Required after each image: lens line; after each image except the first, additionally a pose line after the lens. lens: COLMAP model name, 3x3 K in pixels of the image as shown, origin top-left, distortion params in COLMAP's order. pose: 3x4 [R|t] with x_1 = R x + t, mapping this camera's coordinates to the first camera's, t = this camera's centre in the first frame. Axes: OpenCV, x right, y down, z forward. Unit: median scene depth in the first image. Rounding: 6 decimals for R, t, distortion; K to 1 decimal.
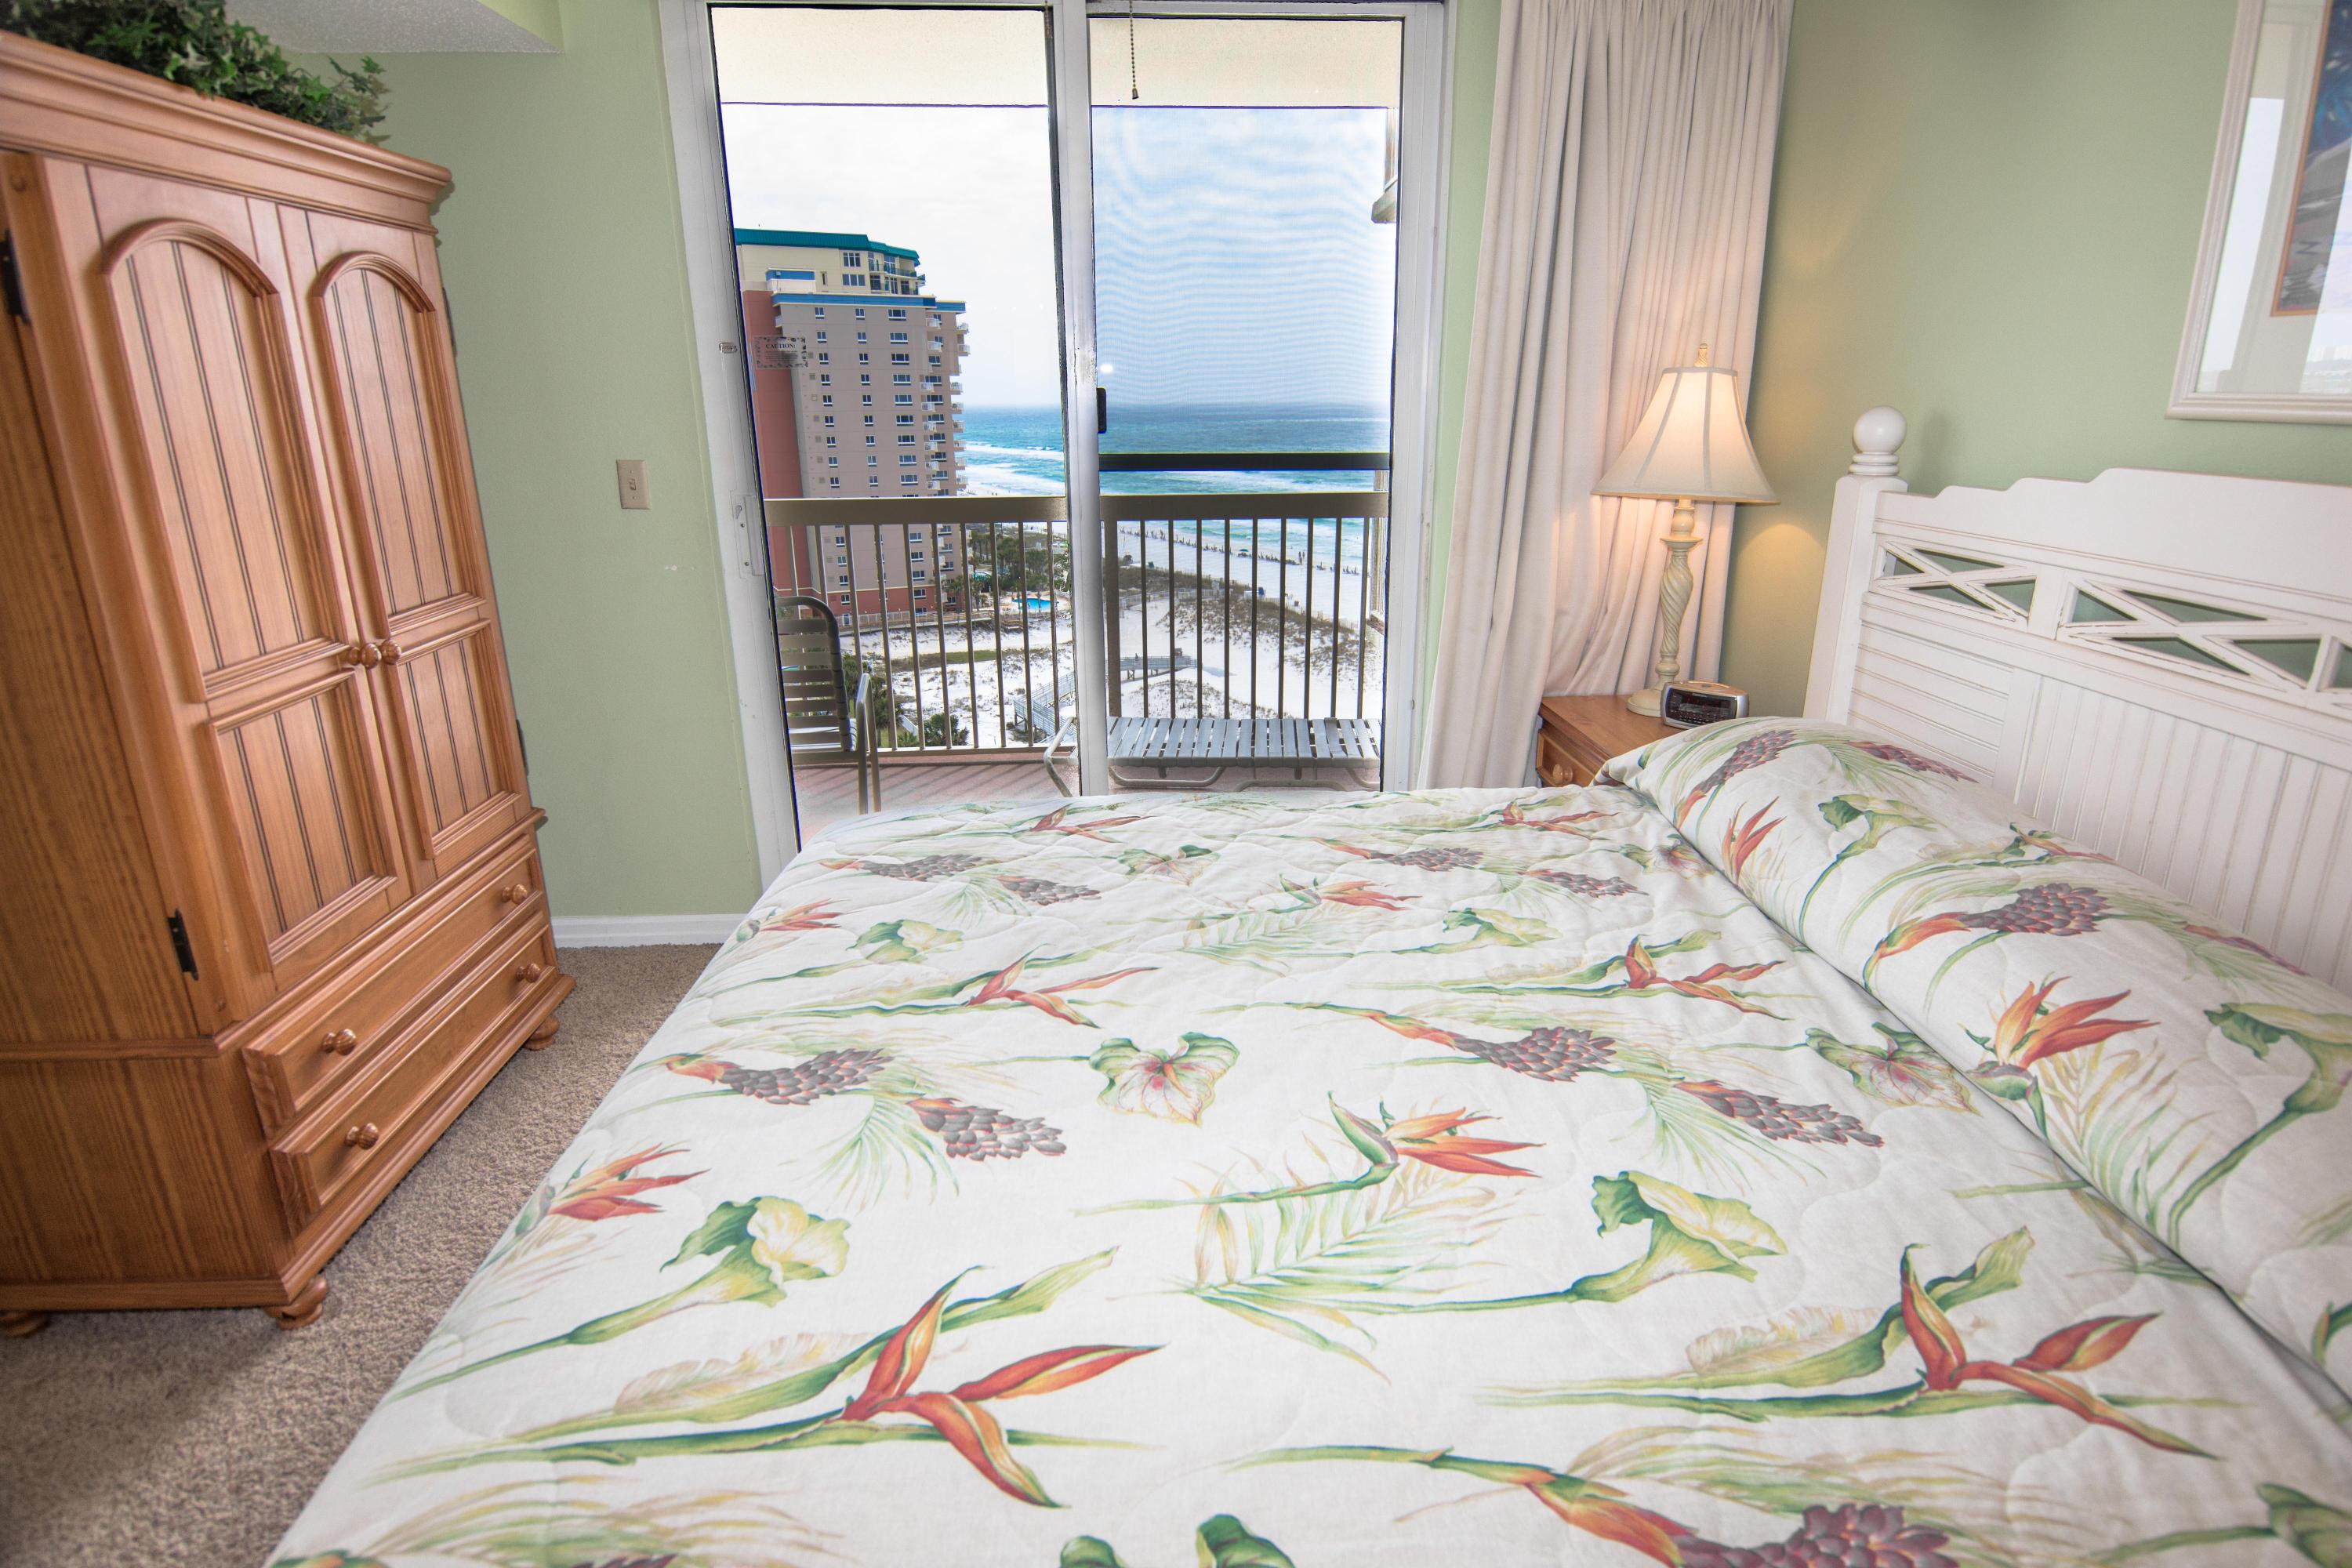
lens RADIAL K [[1239.2, 0, 1190.4], [0, 1239.2, 777.0], [0, 0, 1]] dist [0.002061, -0.017892]
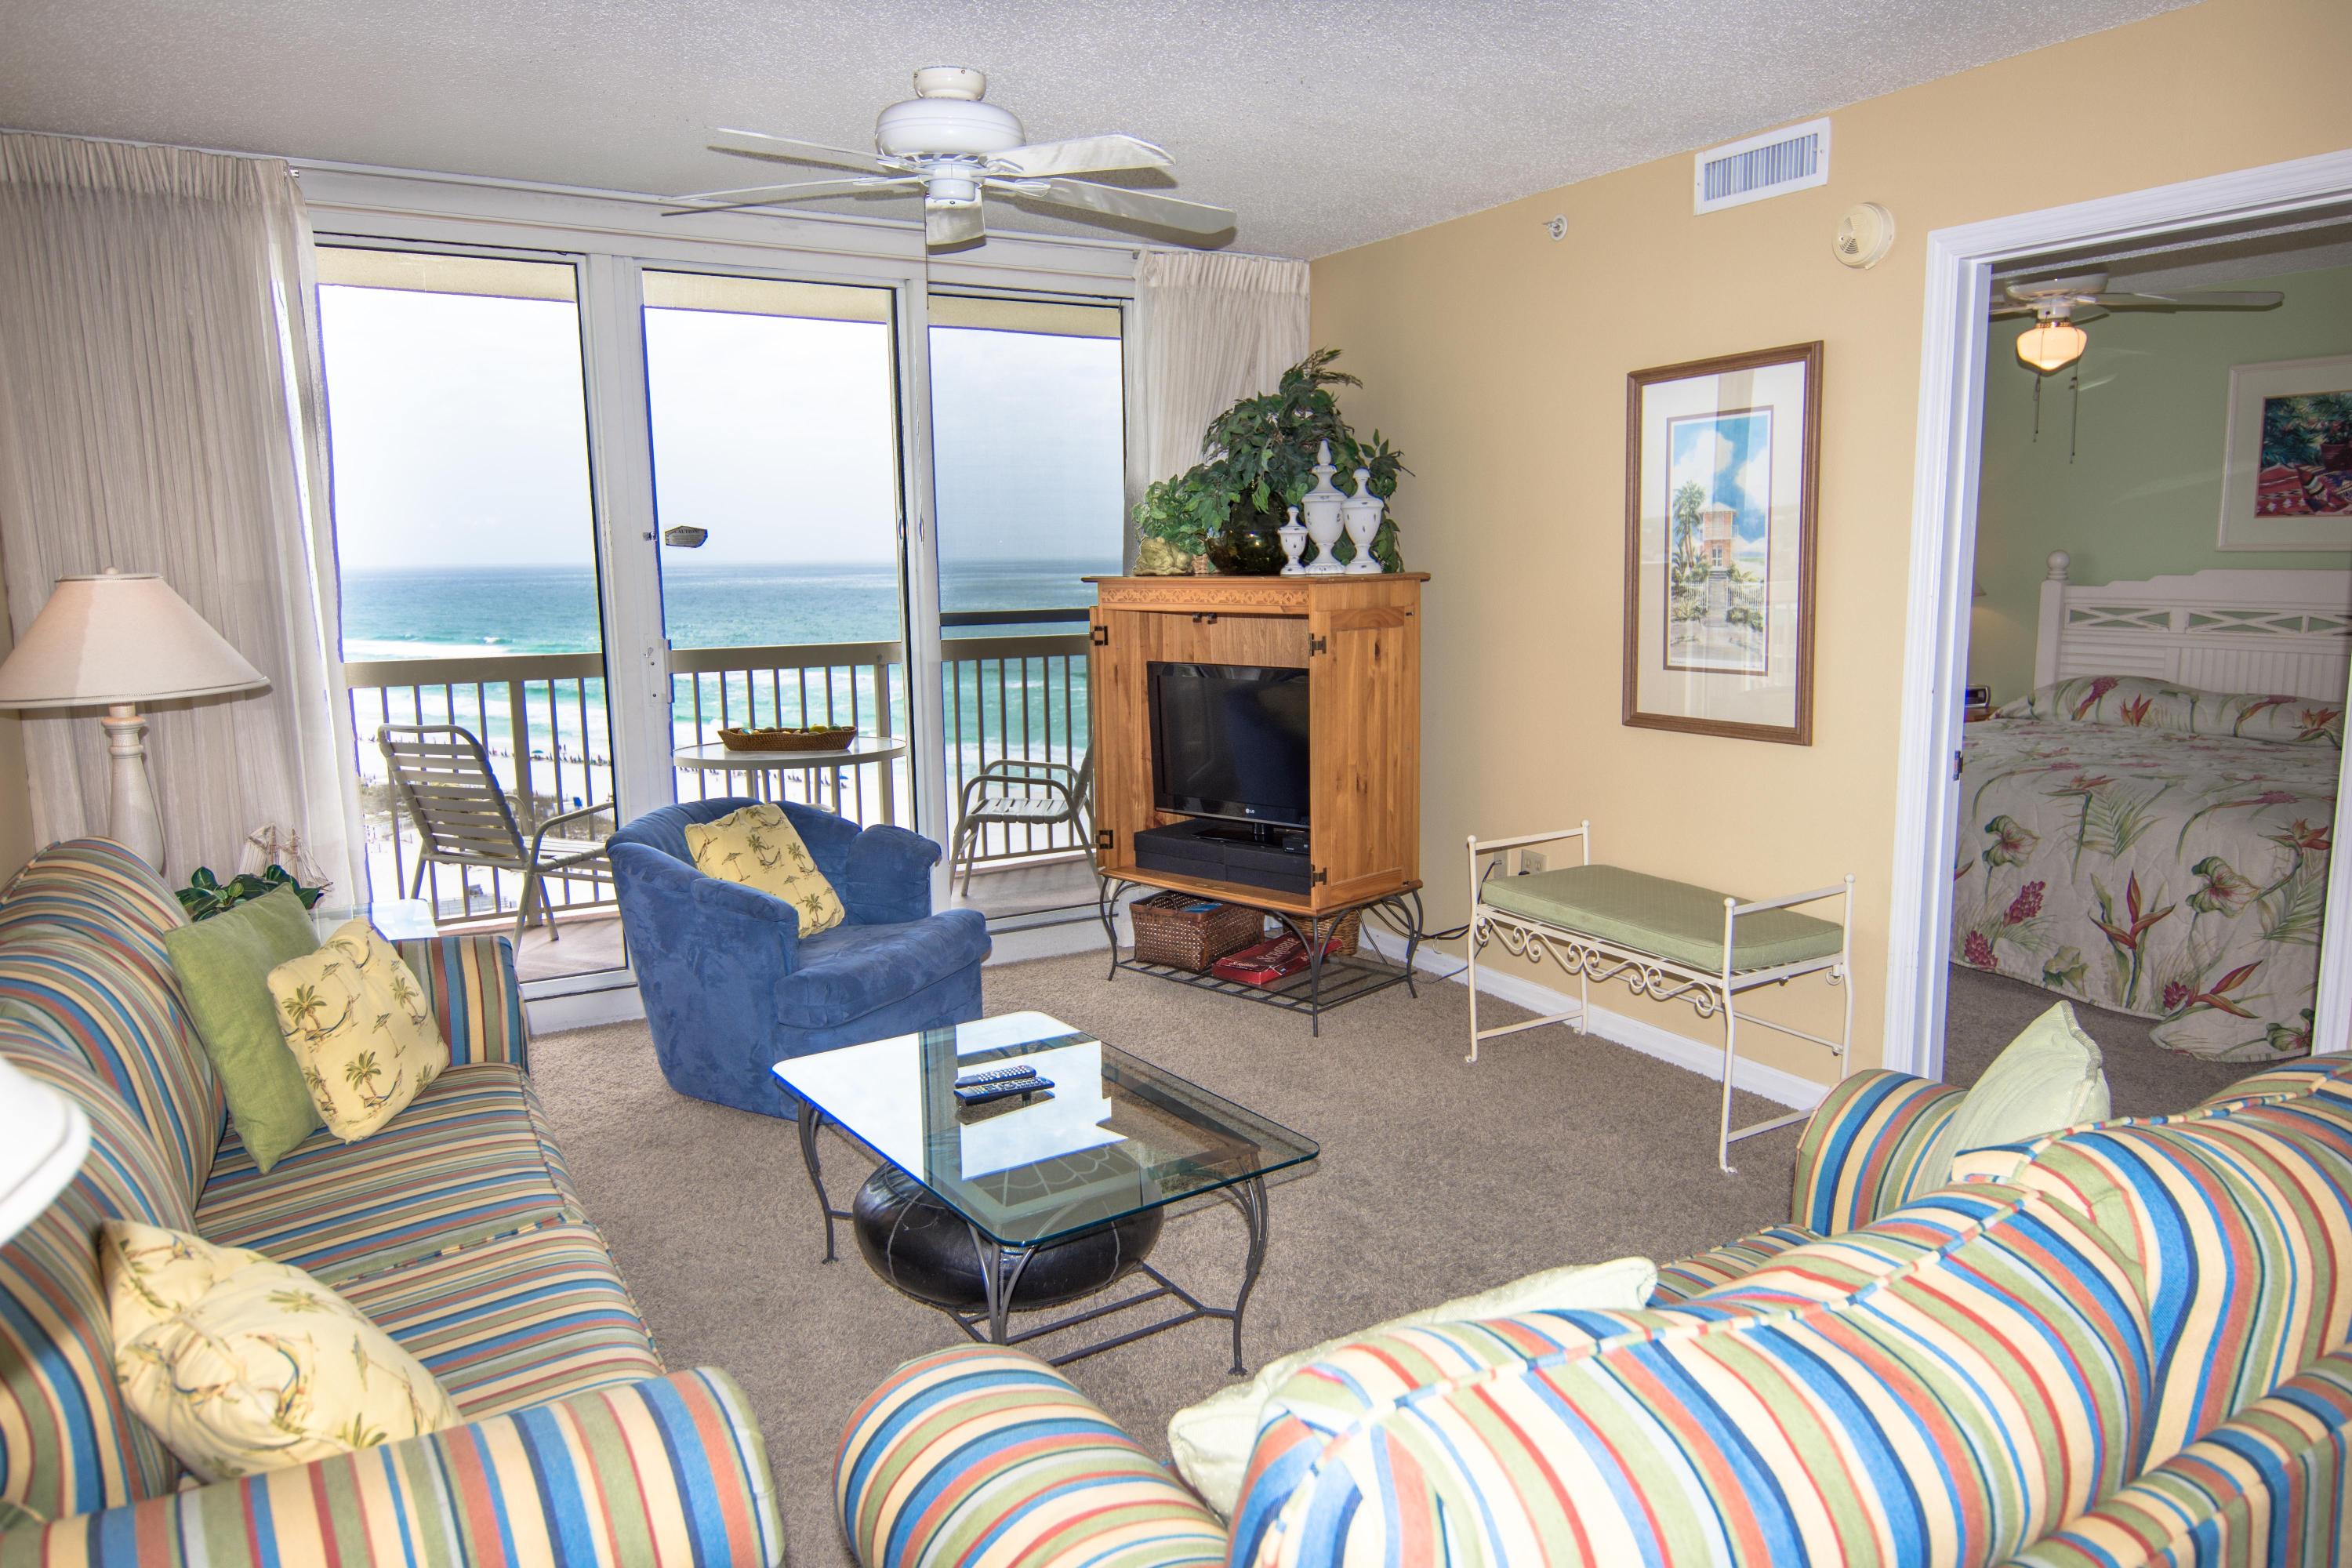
lens RADIAL K [[1563.0, 0, 1178.5], [0, 1563.0, 790.1], [0, 0, 1]] dist [-0.001250, -0.009259]
pose [[0.891268, -0.072693, 0.447613, -3.051153], [0.138280, 0.983624, -0.115596, 0.341911], [-0.431880, 0.164923, 0.886725, -1.087938]]
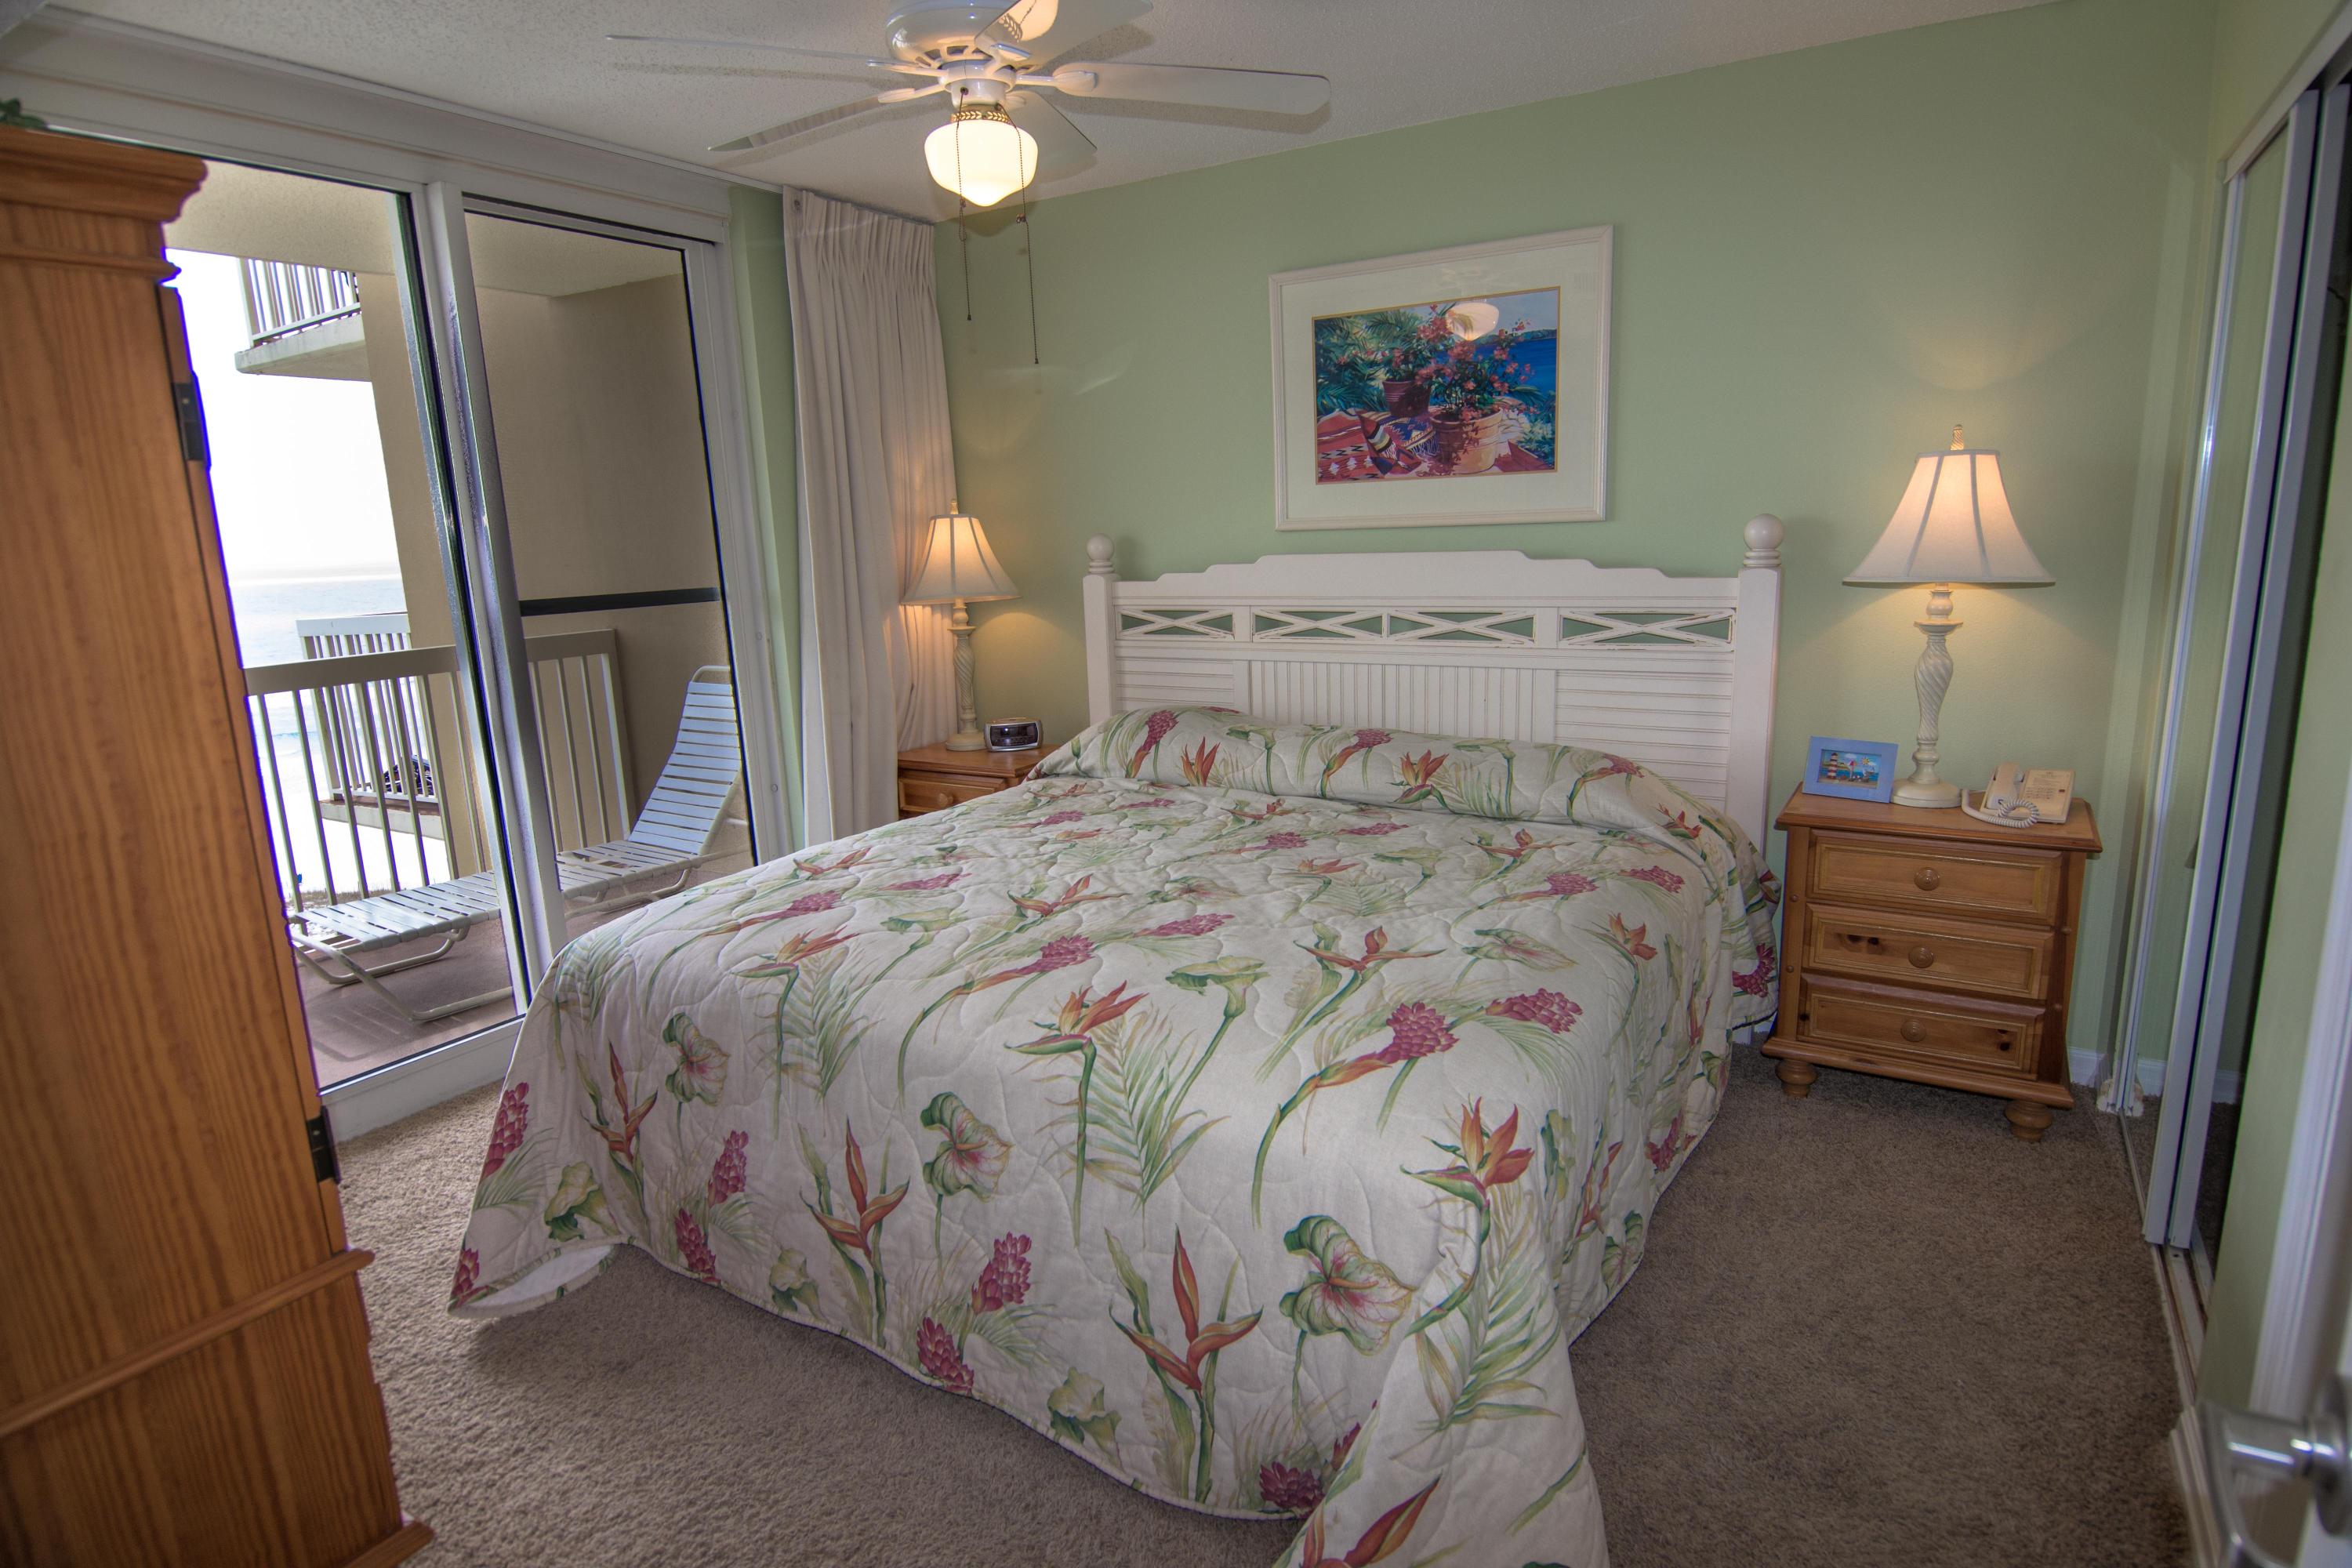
lens RADIAL K [[1264.6, 0, 1176.0], [0, 1264.6, 784.0], [0, 0, 1]] dist [-0.000613, -0.018073]
pose [[0.567533, -0.180939, 0.803223, -1.162474], [0.273148, 0.961682, 0.023636, 0.030320], [-0.776721, 0.205984, 0.595210, -0.077343]]
